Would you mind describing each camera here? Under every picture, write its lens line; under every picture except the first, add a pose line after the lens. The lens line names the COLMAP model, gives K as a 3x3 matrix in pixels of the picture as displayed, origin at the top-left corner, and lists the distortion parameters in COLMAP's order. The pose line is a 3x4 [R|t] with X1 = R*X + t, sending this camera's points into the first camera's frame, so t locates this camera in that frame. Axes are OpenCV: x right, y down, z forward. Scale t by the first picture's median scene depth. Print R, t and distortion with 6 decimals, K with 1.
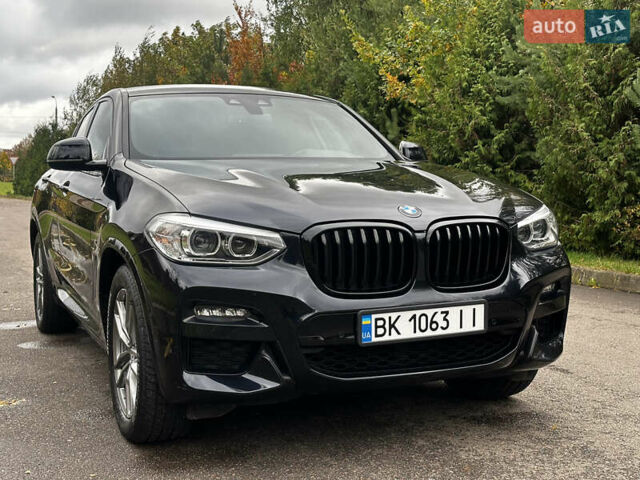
lens RADIAL K [[902.7, 0, 324.2], [0, 902.7, 239.9], [0, 0, 1]] dist [0.104473, 0.000000]
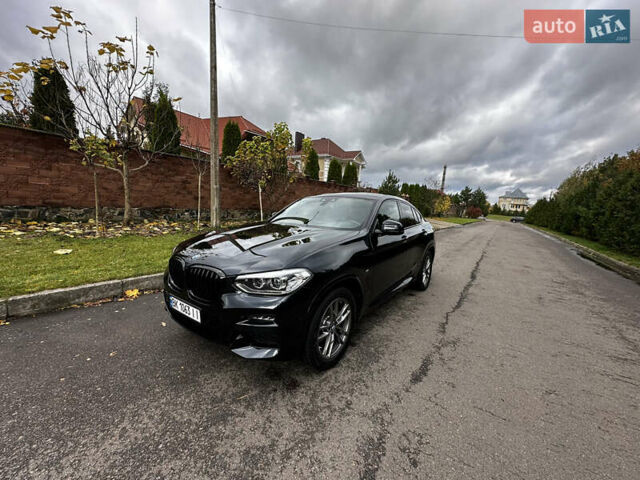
lens RADIAL K [[251.8, 0, 322.8], [0, 251.8, 238.6], [0, 0, 1]] dist [-0.004488, 0.000947]
pose [[0.498328, 0.139841, -0.855636, 0.777314], [-0.107606, 0.989251, 0.099008, -0.173039], [0.860285, 0.042733, 0.508019, 0.964698]]
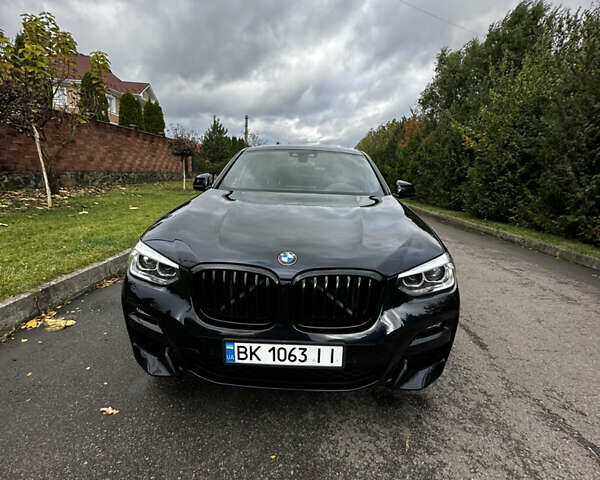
lens RADIAL K [[316.2, 0, 298.6], [0, 316.2, 248.9], [0, 0, 1]] dist [0.011188, -0.003132]
pose [[0.899903, 0.139086, -0.413315, 0.279909], [-0.073026, 0.982455, 0.171611, -0.117465], [0.429932, -0.124250, 0.894271, 0.646922]]
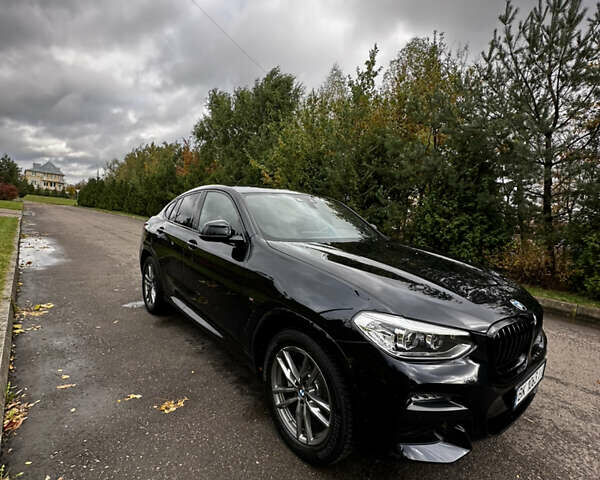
lens RADIAL K [[316.2, 0, 297.4], [0, 316.2, 253.7], [0, 0, 1]] dist [0.011188, -0.003132]
pose [[0.958655, 0.025798, 0.283398, -0.405332], [-0.046873, 0.996595, 0.067837, -0.135090], [-0.280683, -0.078316, 0.956600, 0.623683]]
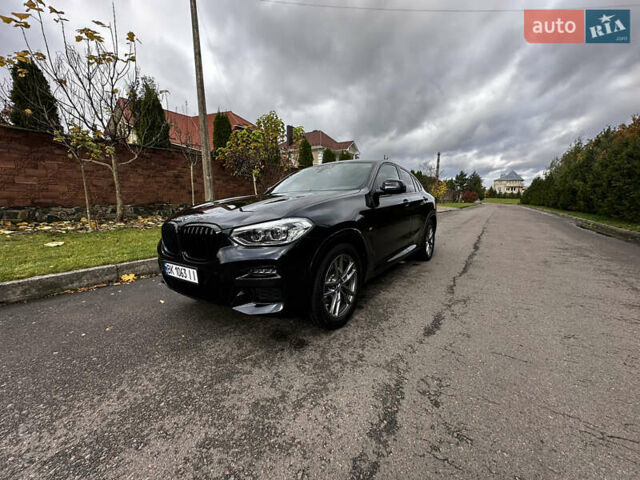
lens RADIAL K [[251.8, 0, 322.6], [0, 251.8, 238.2], [0, 0, 1]] dist [-0.004488, 0.000947]
pose [[0.512487, 0.123222, -0.849808, 0.757016], [-0.045792, 0.992164, 0.116248, -0.068013], [0.857473, -0.020661, 0.514114, 0.977953]]
